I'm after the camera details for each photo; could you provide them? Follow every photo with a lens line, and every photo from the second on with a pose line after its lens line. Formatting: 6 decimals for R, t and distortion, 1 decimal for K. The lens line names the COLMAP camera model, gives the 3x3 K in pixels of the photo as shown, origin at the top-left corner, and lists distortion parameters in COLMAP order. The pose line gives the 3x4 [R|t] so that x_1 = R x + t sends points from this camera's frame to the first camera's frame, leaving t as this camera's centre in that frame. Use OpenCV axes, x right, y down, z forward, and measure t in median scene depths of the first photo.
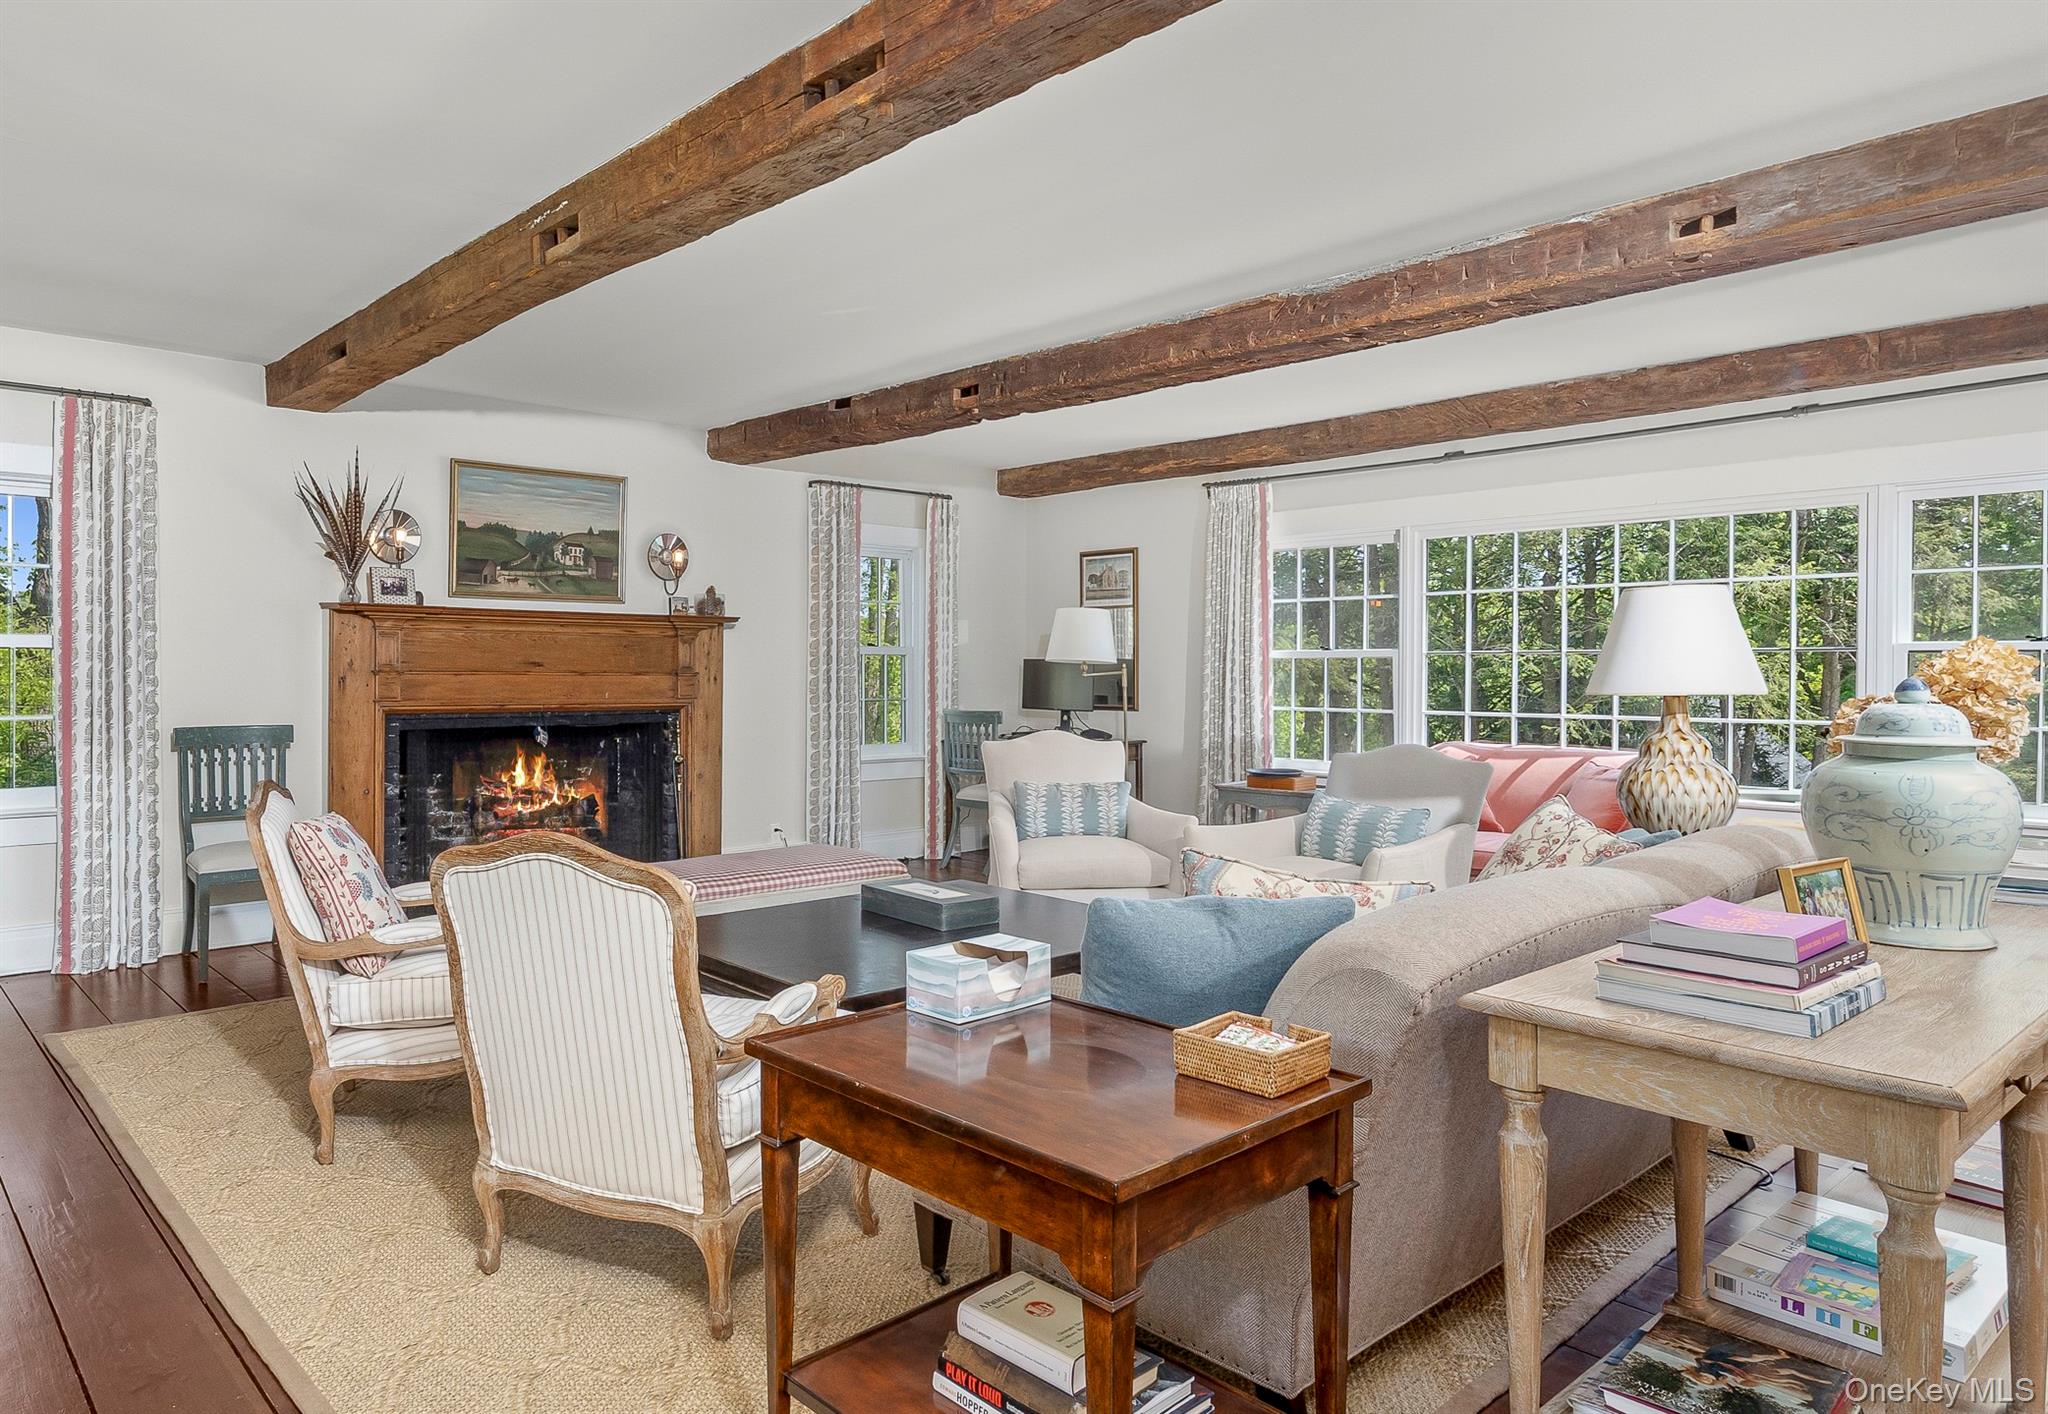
lens RADIAL K [[1303.9, 0, 1021.7], [0, 1303.9, 696.7], [0, 0, 1]] dist [-0.009183, -0.002481]
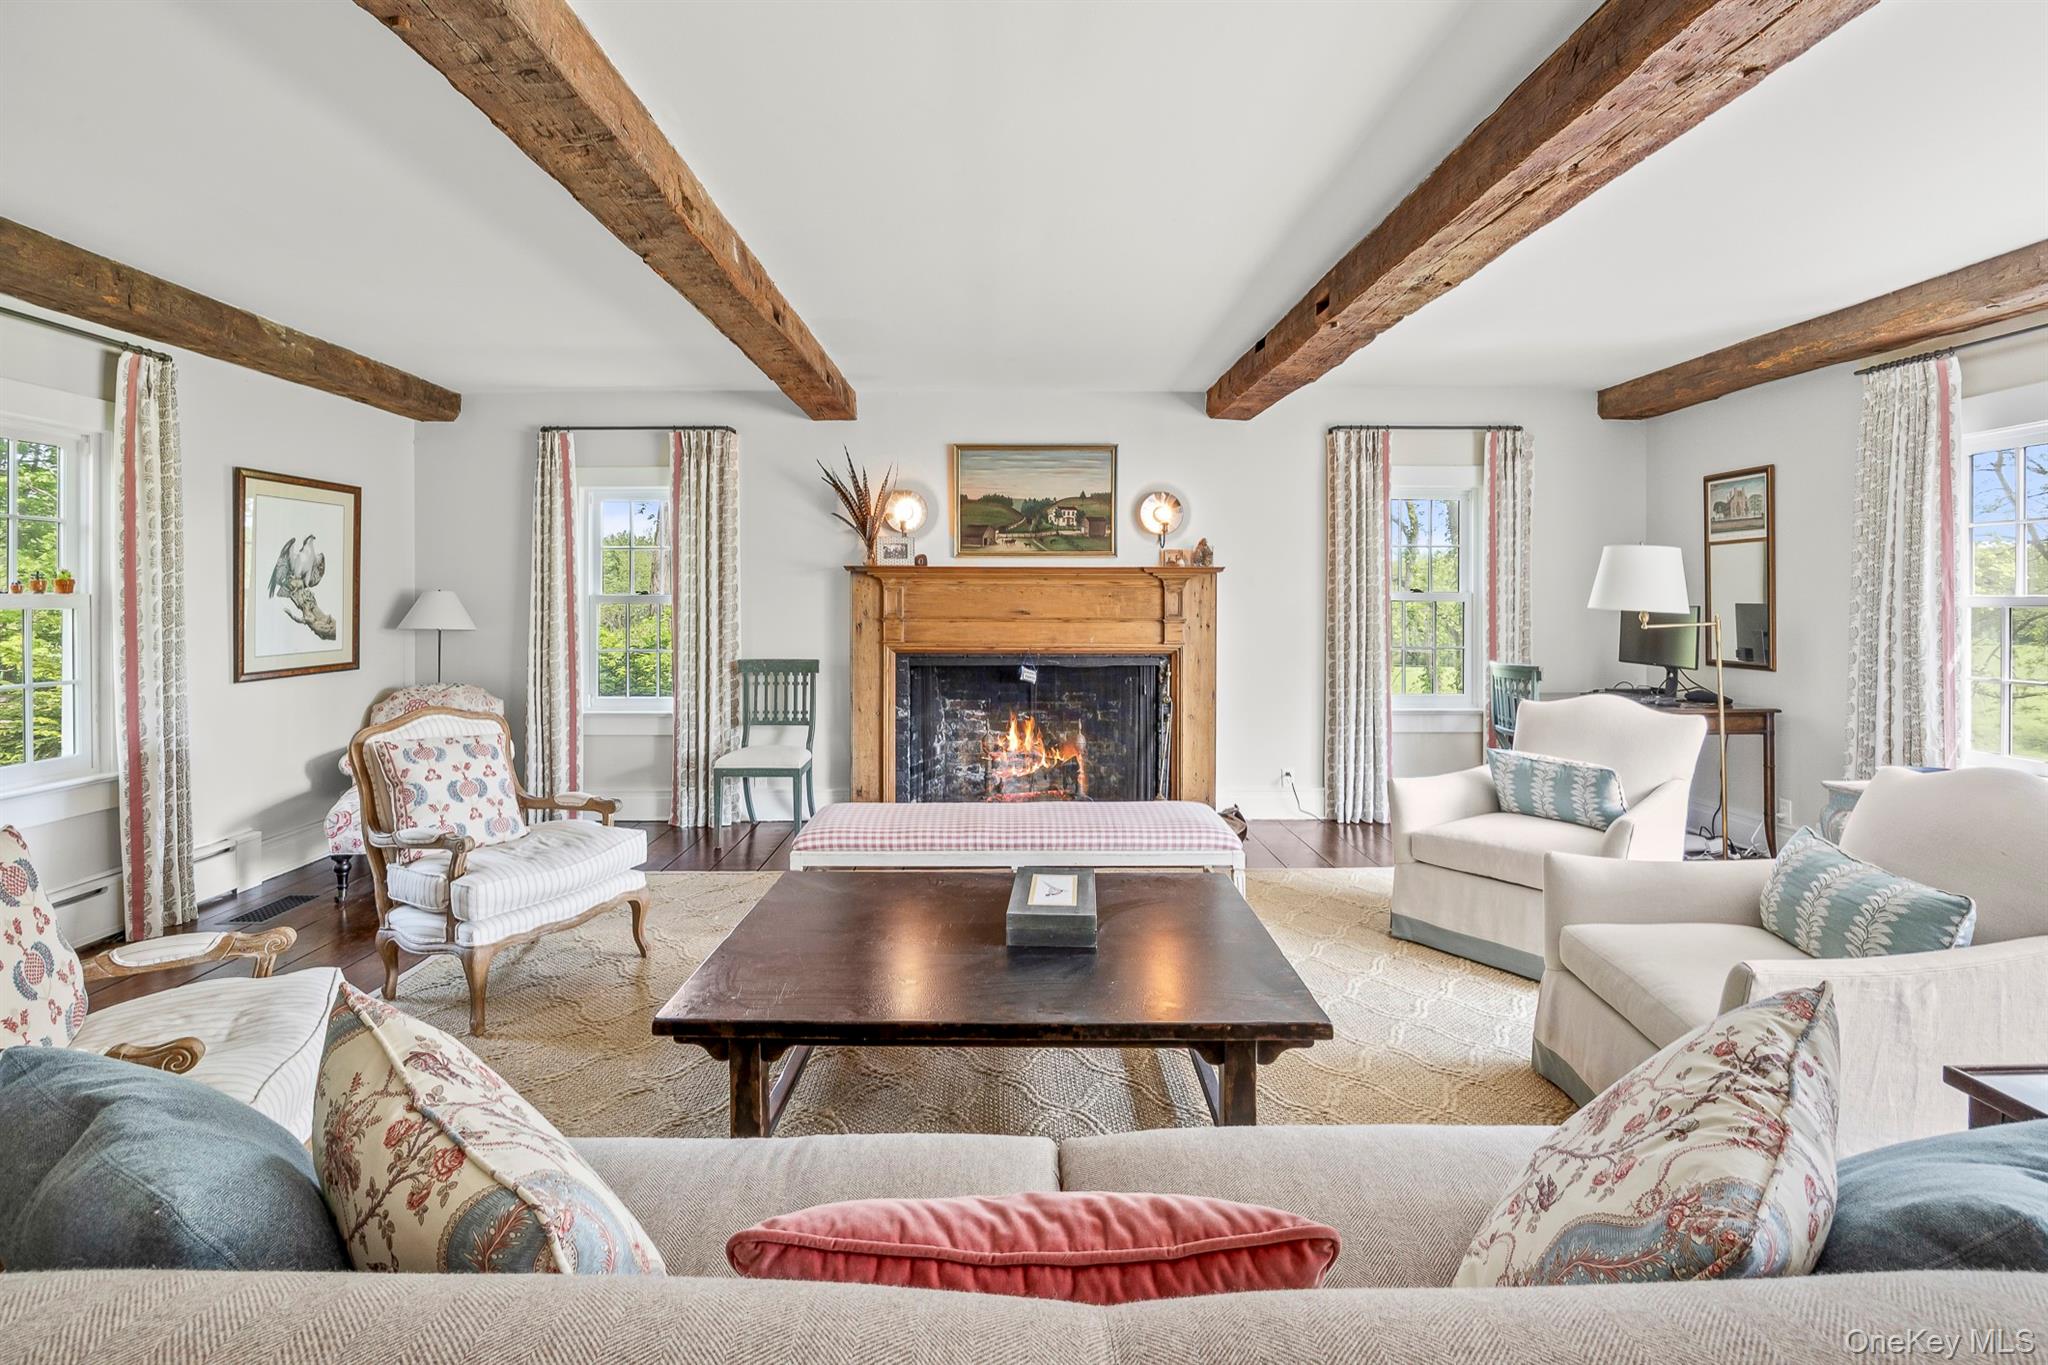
lens RADIAL K [[1013.6, 0, 1038.8], [0, 1013.6, 604.4], [0, 0, 1]] dist [-0.017309, -0.000367]
pose [[0.717971, 0.003081, -0.696066, 0.258142], [-0.015908, 0.999802, -0.011983, -0.020729], [0.695891, 0.019676, 0.717878, 0.342144]]
